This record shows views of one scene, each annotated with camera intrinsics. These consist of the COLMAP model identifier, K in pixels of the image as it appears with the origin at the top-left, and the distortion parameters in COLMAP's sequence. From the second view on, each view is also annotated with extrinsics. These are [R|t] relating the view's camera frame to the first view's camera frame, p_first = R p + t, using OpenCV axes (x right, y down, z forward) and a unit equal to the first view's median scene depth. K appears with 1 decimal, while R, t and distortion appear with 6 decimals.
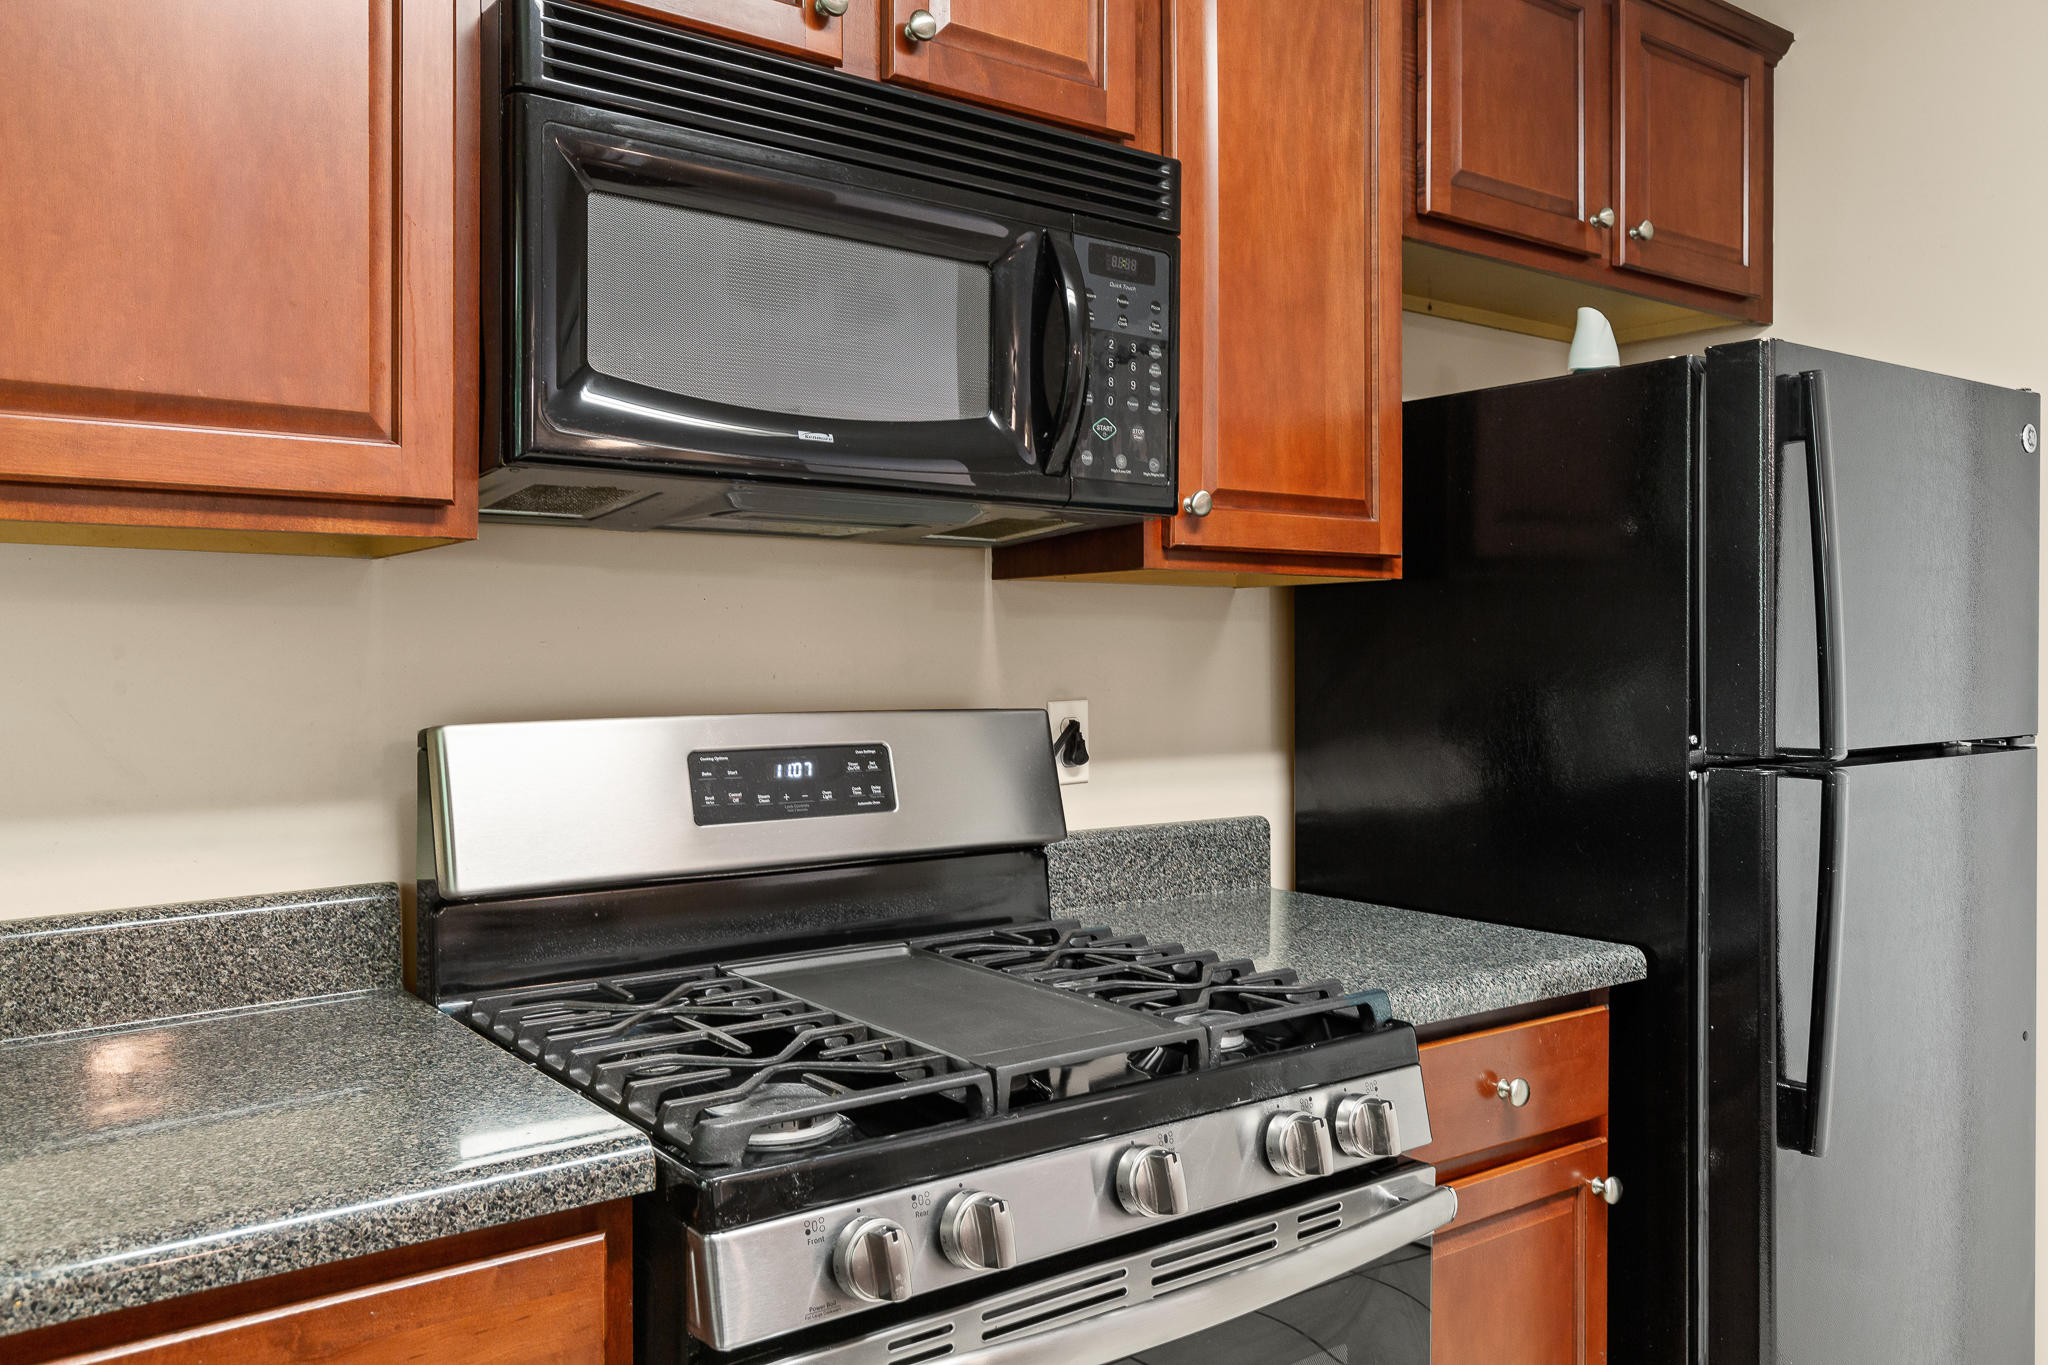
lens RADIAL K [[1560.8, 0, 1024.0], [0, 1560.8, 682.5], [0, 0, 1]] dist [-0.008264, -0.001809]
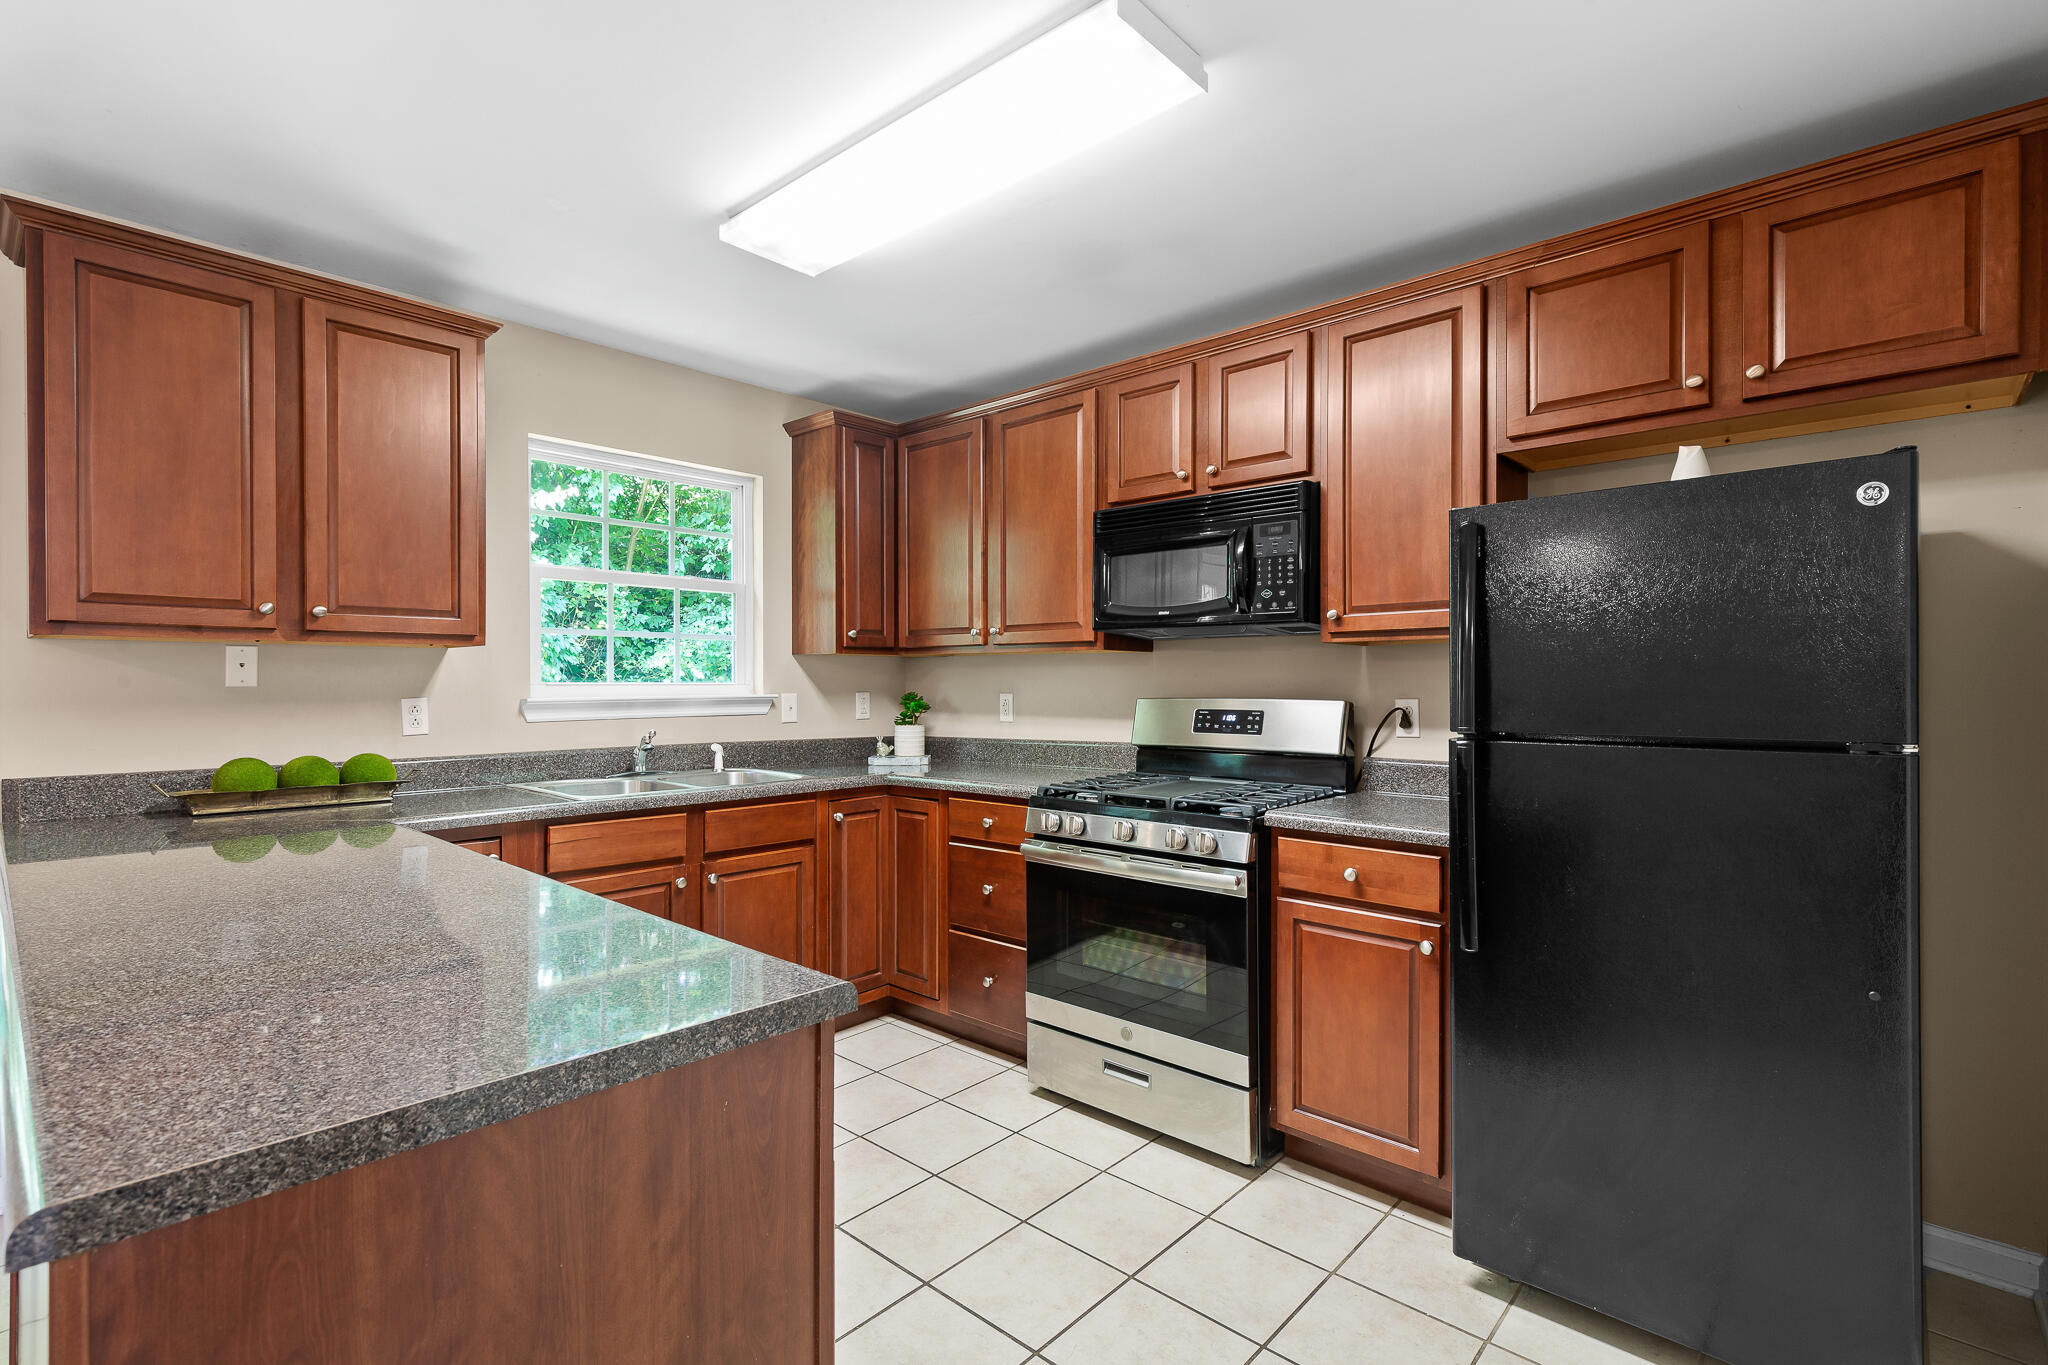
lens RADIAL K [[956.7, 0, 1024.0], [0, 956.7, 682.5], [0, 0, 1]] dist [0.013007, -0.001779]
pose [[0.180424, -0.001204, -0.983588, 1.558032], [-0.014637, 0.999885, -0.003909, 0.002226], [0.983480, 0.015102, 0.180385, 0.291238]]
